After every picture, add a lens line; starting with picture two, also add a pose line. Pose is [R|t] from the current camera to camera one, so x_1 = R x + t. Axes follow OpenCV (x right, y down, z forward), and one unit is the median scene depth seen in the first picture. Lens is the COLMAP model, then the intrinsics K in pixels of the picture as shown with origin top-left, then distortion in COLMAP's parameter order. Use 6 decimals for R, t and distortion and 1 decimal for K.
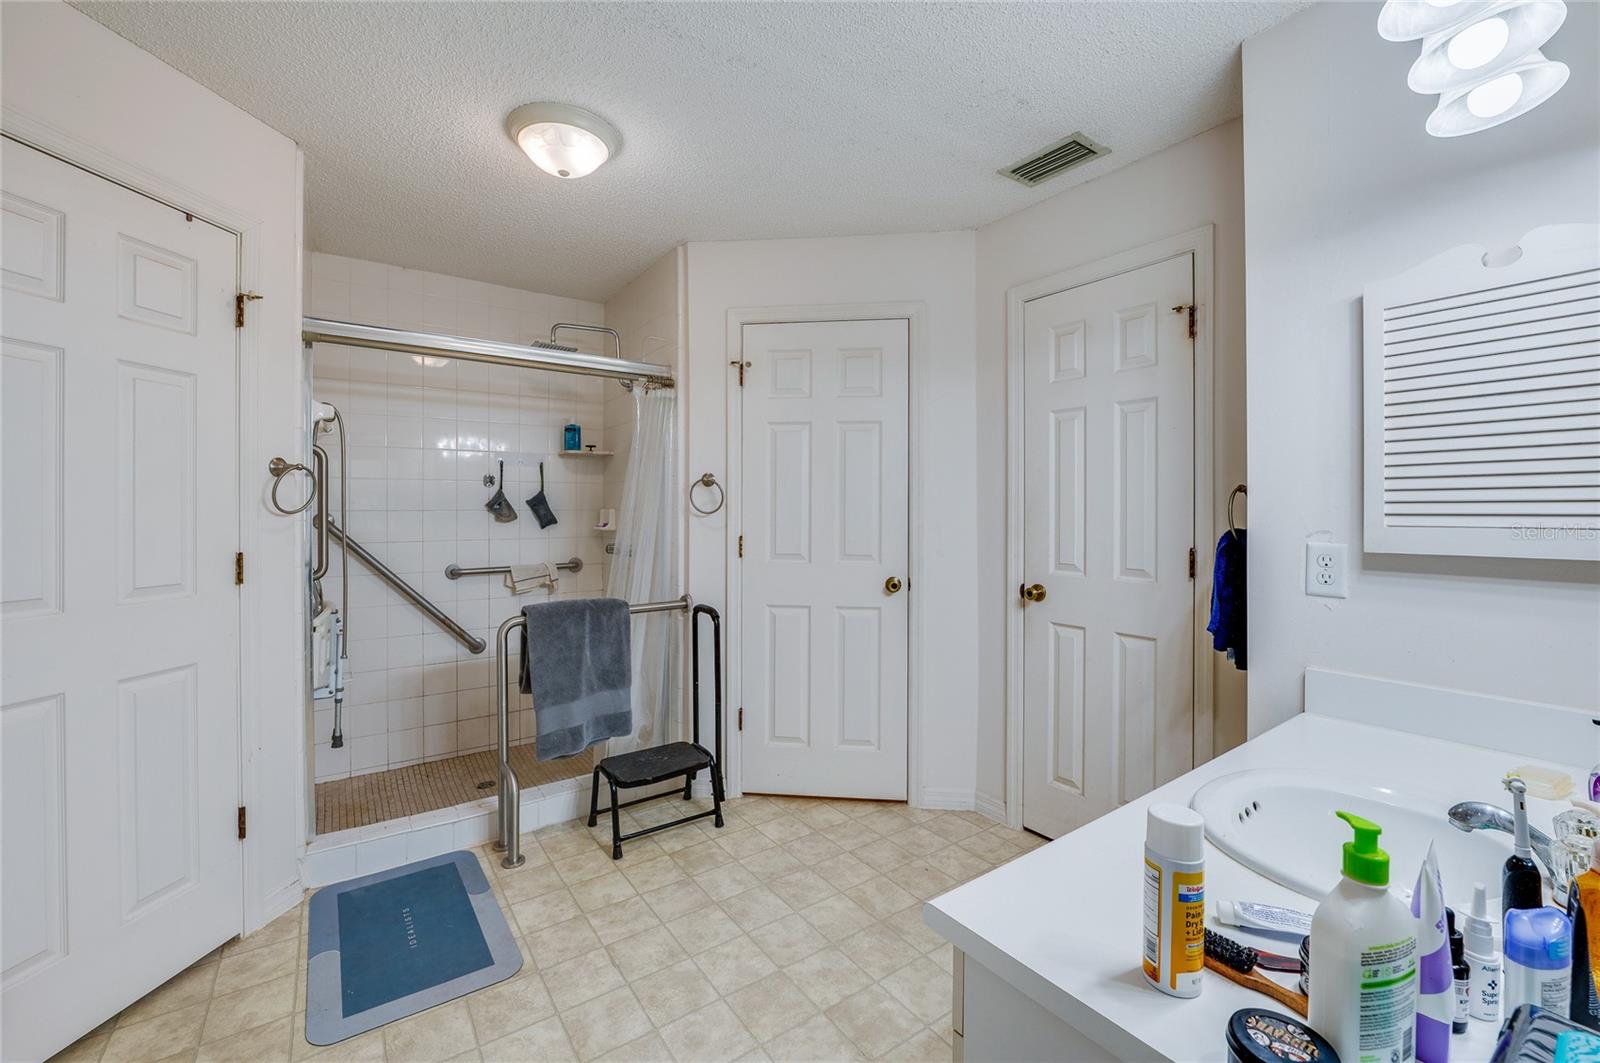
lens RADIAL K [[654.0, 0, 777.4], [0, 654.0, 509.1], [0, 0, 1]] dist [0.001547, 0.000106]
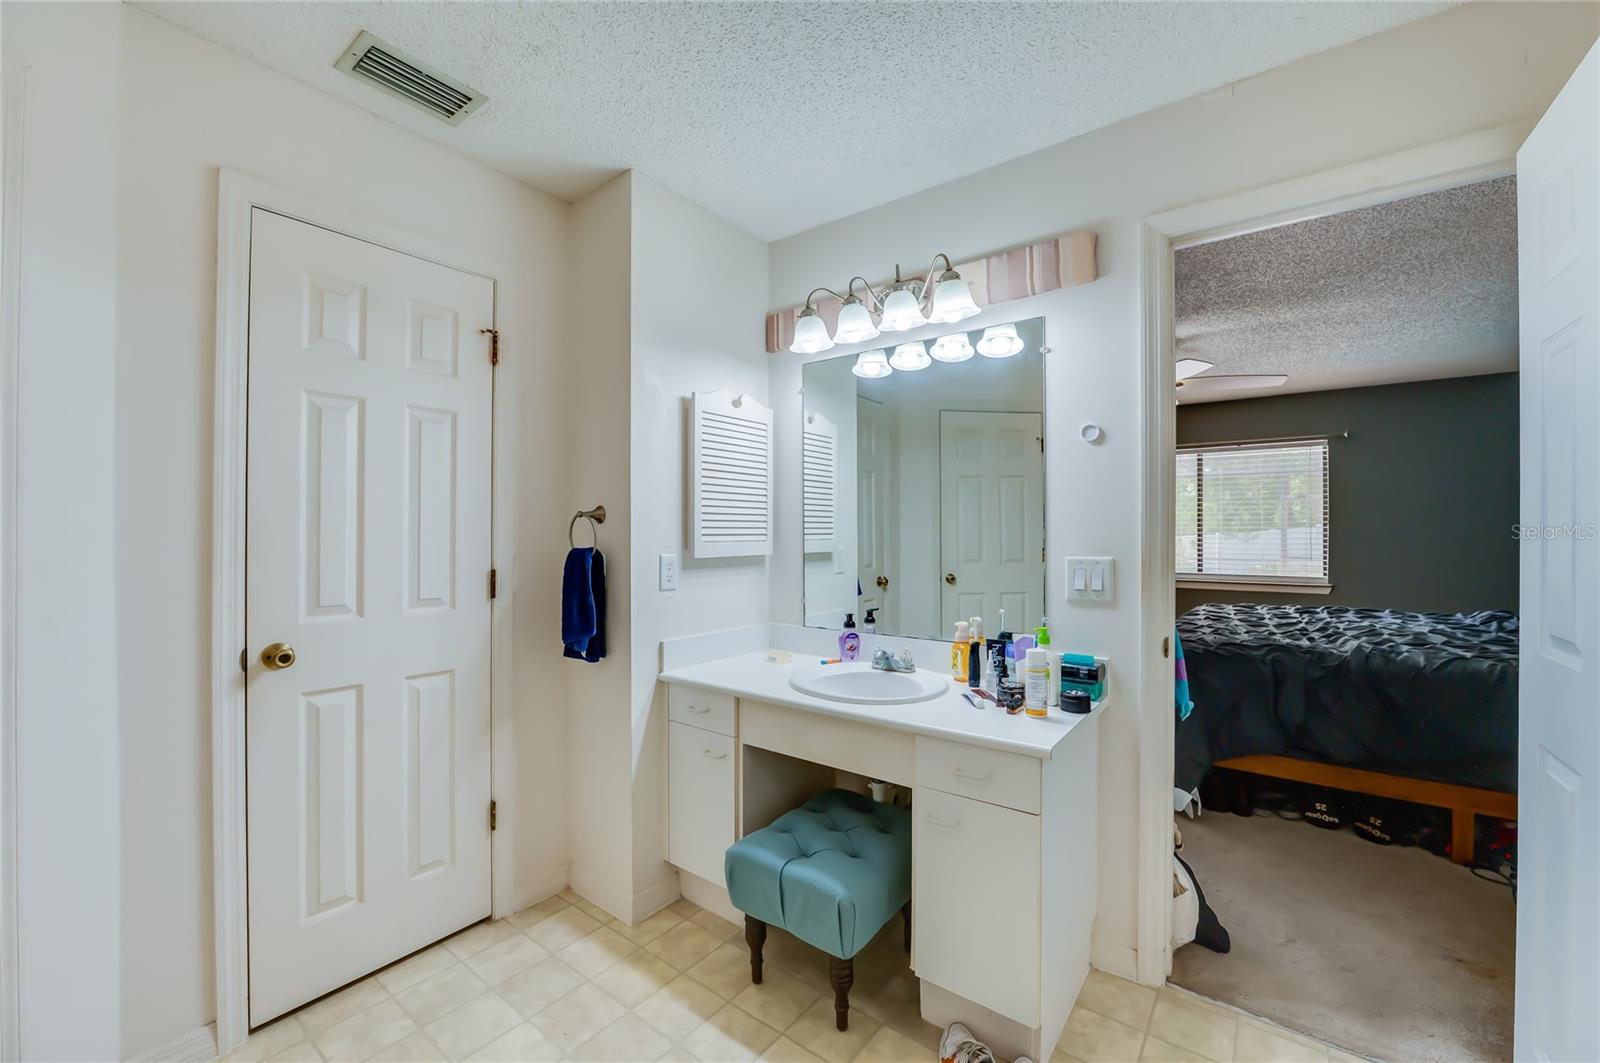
lens RADIAL K [[654.0, 0, 805.5], [0, 654.0, 533.0], [0, 0, 1]] dist [0.001547, 0.000106]
pose [[-0.308702, 0.001338, 0.951158, -0.551062], [-0.000243, 0.999999, -0.001485, 0.004774], [-0.951159, -0.000690, -0.308701, 0.952368]]
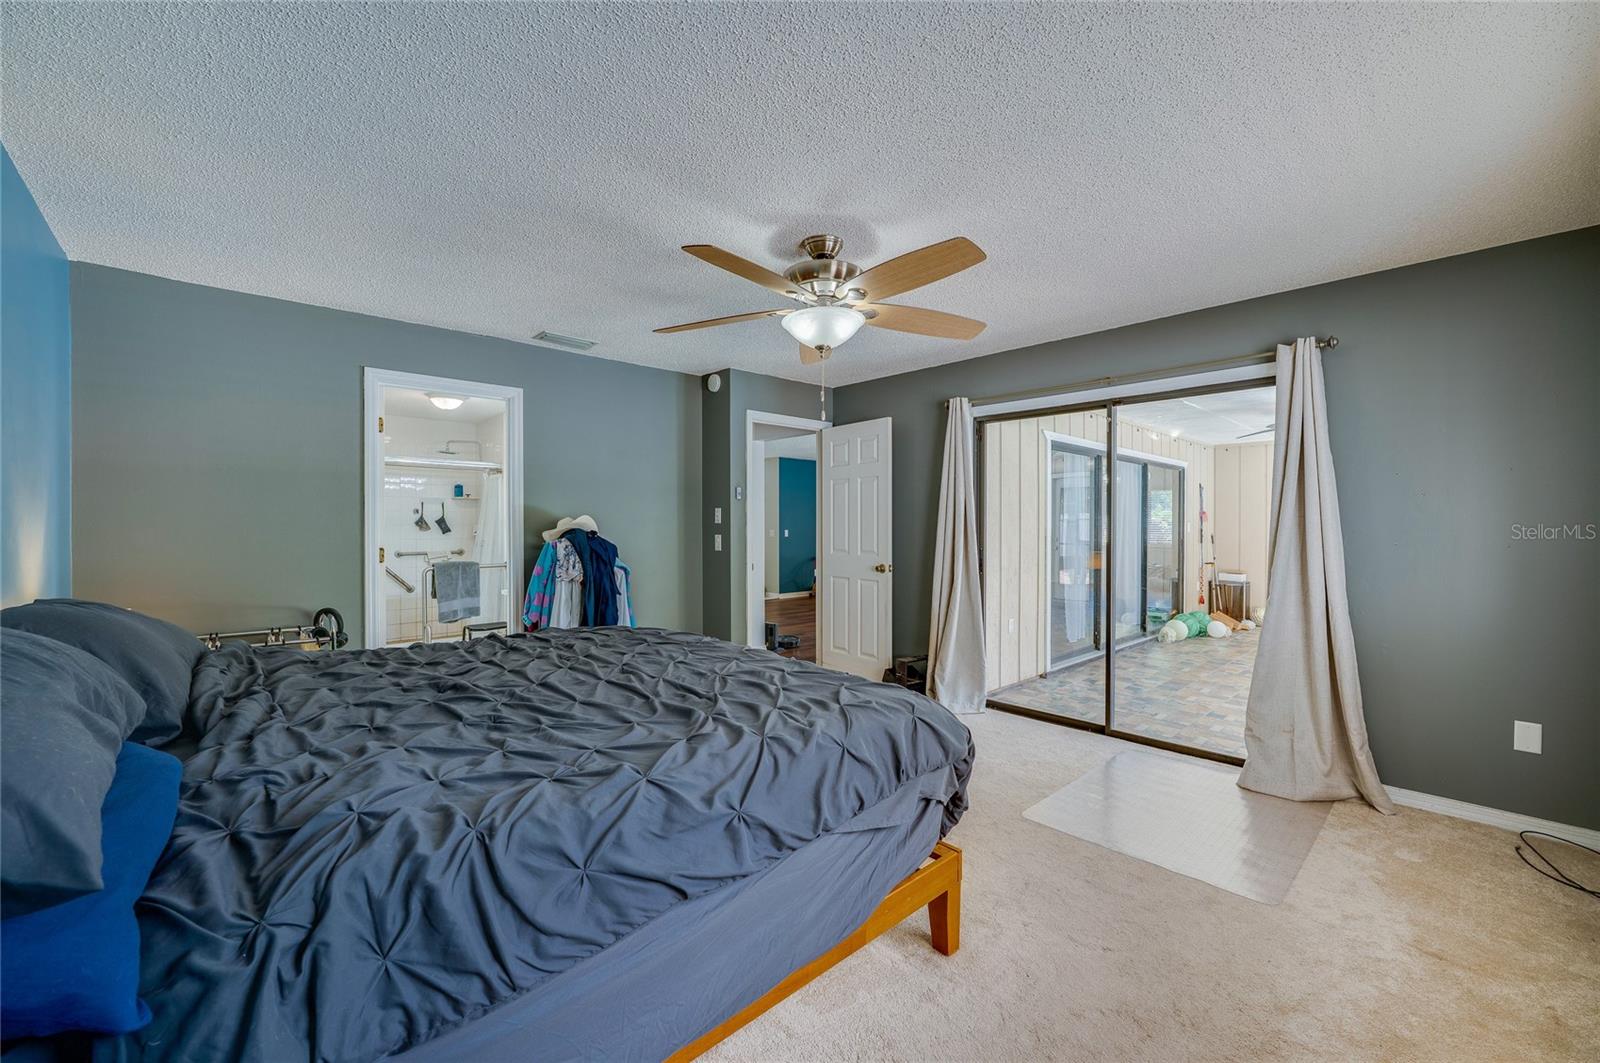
lens RADIAL K [[654.0, 0, 807.7], [0, 654.0, 531.0], [0, 0, 1]] dist [0.001547, 0.000106]
pose [[0.989604, 0.003254, 0.143785, 0.507873], [-0.004386, 0.999962, 0.007557, -0.001009], [-0.143755, -0.008109, 0.989580, -1.275862]]
